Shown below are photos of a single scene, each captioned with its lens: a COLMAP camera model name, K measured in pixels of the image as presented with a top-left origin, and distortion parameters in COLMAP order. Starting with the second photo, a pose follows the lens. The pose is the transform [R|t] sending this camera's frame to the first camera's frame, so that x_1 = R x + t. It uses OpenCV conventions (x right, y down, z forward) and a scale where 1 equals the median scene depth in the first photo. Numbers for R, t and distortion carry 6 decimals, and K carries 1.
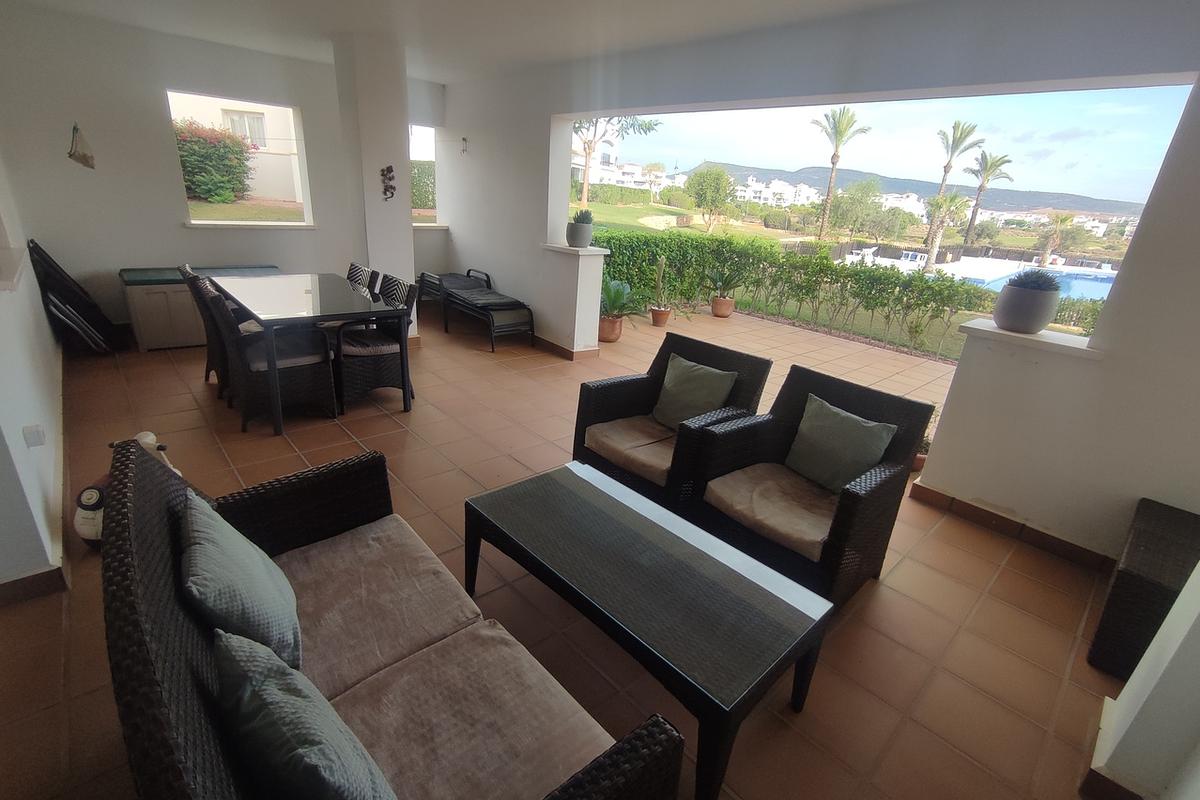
lens RADIAL K [[540.2, 0, 595.4], [0, 540.2, 400.4], [0, 0, 1]] dist [-0.029571, 0.016143]
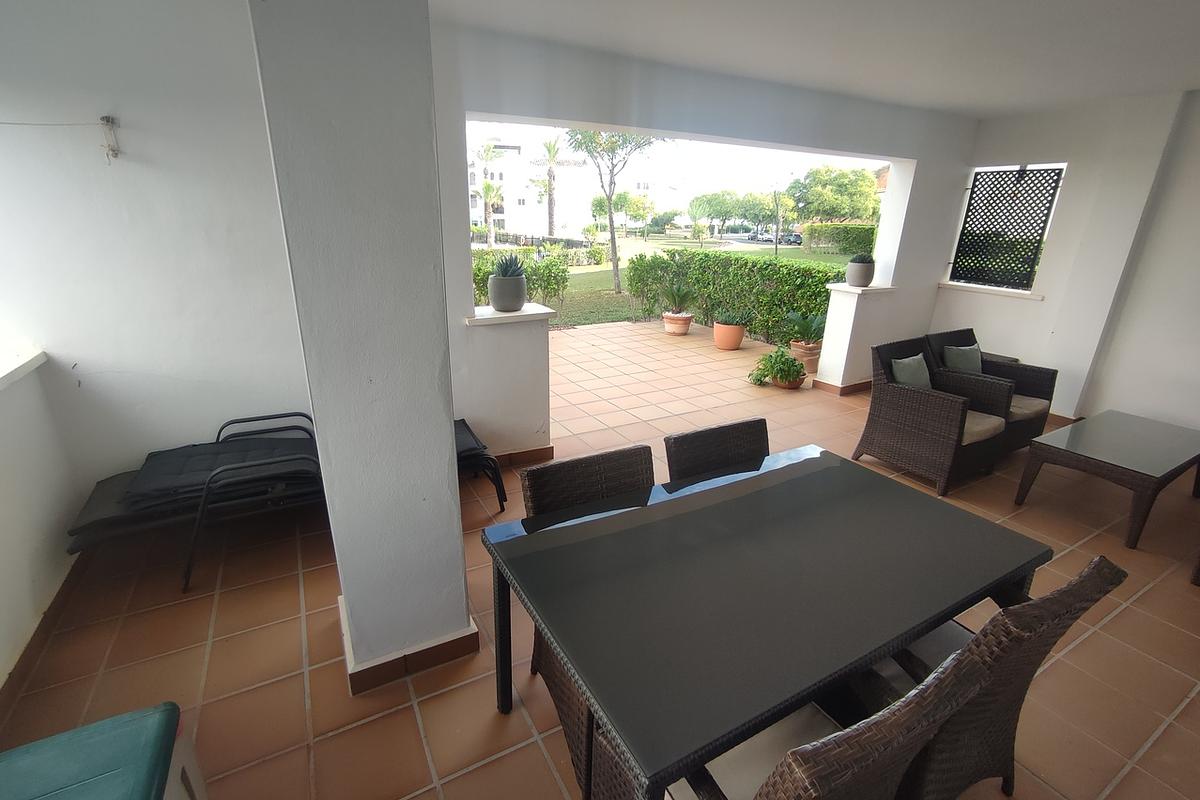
lens RADIAL K [[540.2, 0, 595.4], [0, 540.2, 400.4], [0, 0, 1]] dist [-0.029571, 0.016143]
pose [[0.230274, -0.390858, 0.891181, -0.057832], [0.349488, 0.887911, 0.299119, -0.031624], [-0.908203, 0.242578, 0.341063, 0.063355]]
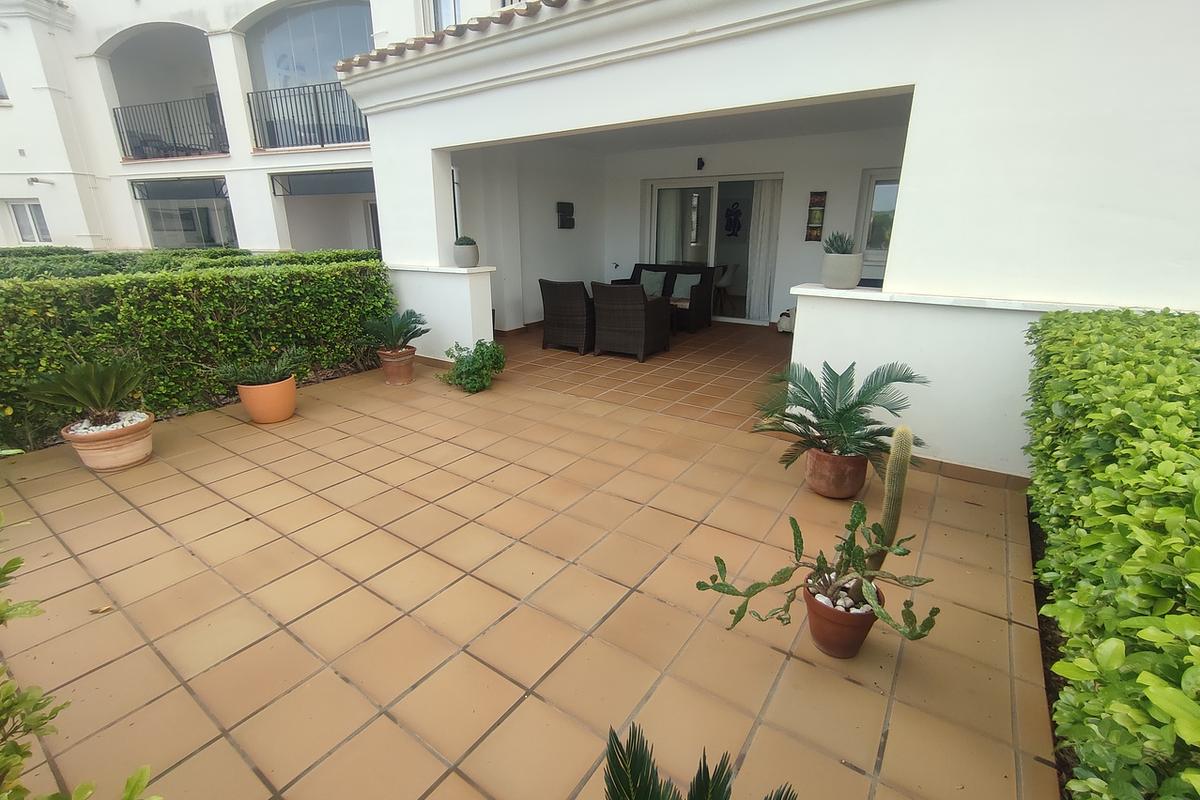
lens RADIAL K [[540.2, 0, 595.4], [0, 540.2, 400.4], [0, 0, 1]] dist [-0.029571, 0.016143]
pose [[-0.972560, -0.002459, -0.232639, 0.037309], [-0.145890, 0.785363, 0.601599, -0.048126], [0.181227, 0.619030, -0.764171, 0.138551]]
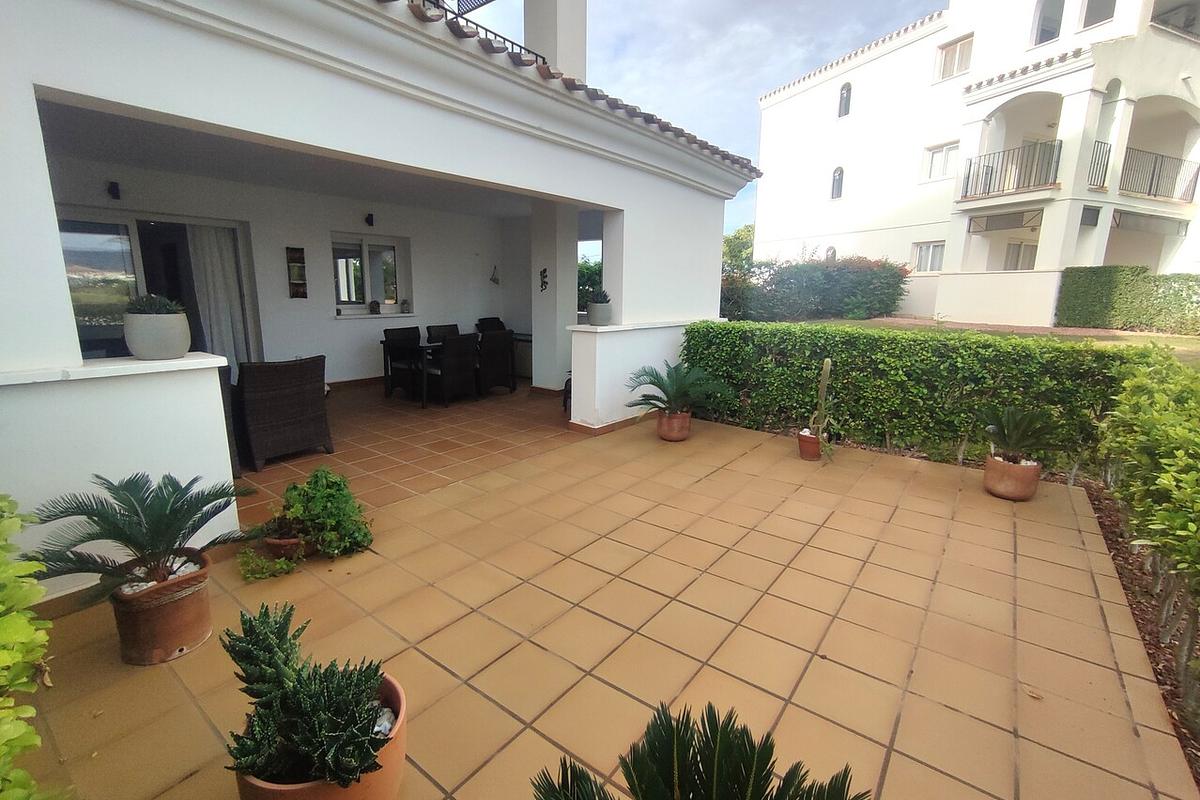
lens RADIAL K [[540.8, 0, 596.4], [0, 540.8, 397.7], [0, 0, 1]] dist [-0.028642, 0.015629]
pose [[0.180655, 0.119504, -0.976259, 0.087539], [-0.352986, 0.934342, 0.049054, -0.019076], [0.918022, 0.335744, 0.210977, 0.074689]]
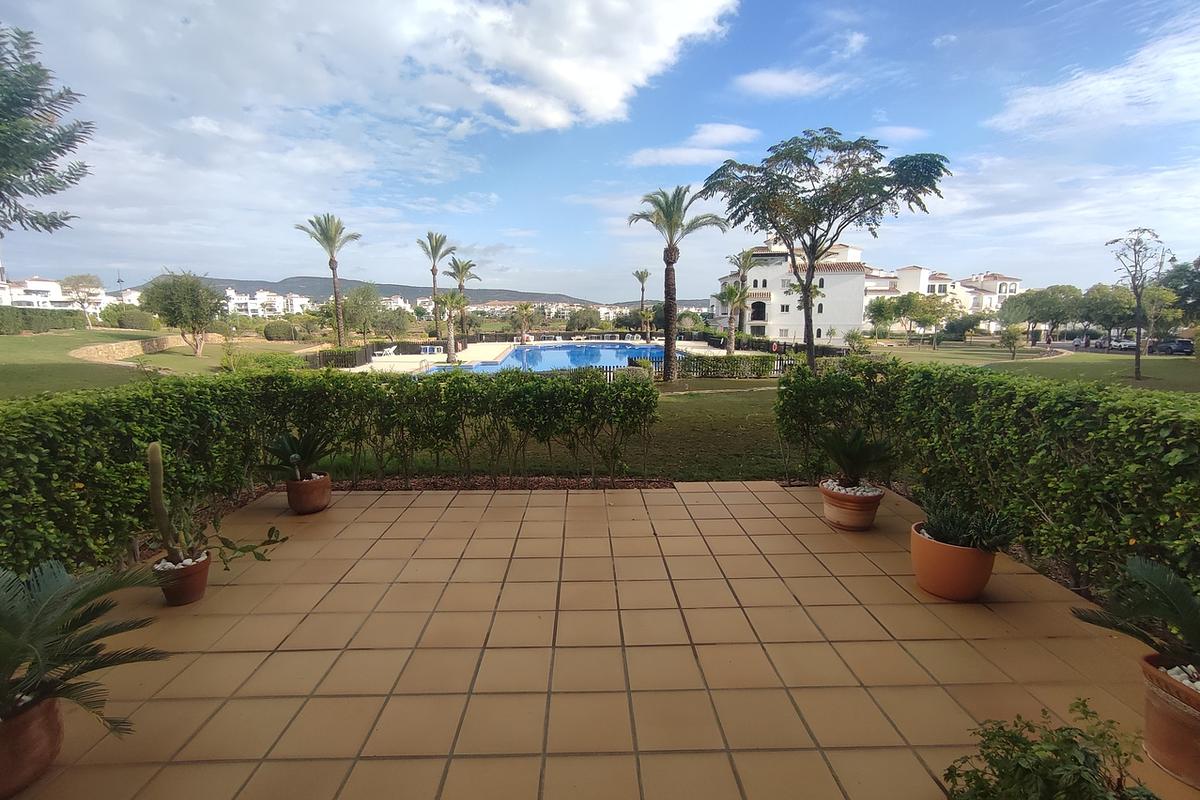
lens RADIAL K [[540.2, 0, 595.4], [0, 540.2, 400.4], [0, 0, 1]] dist [-0.029571, 0.016143]
pose [[0.656391, -0.191794, 0.729634, 0.006735], [0.320984, 0.946238, -0.040031, -0.021285], [-0.682730, 0.260477, 0.682665, 0.058205]]
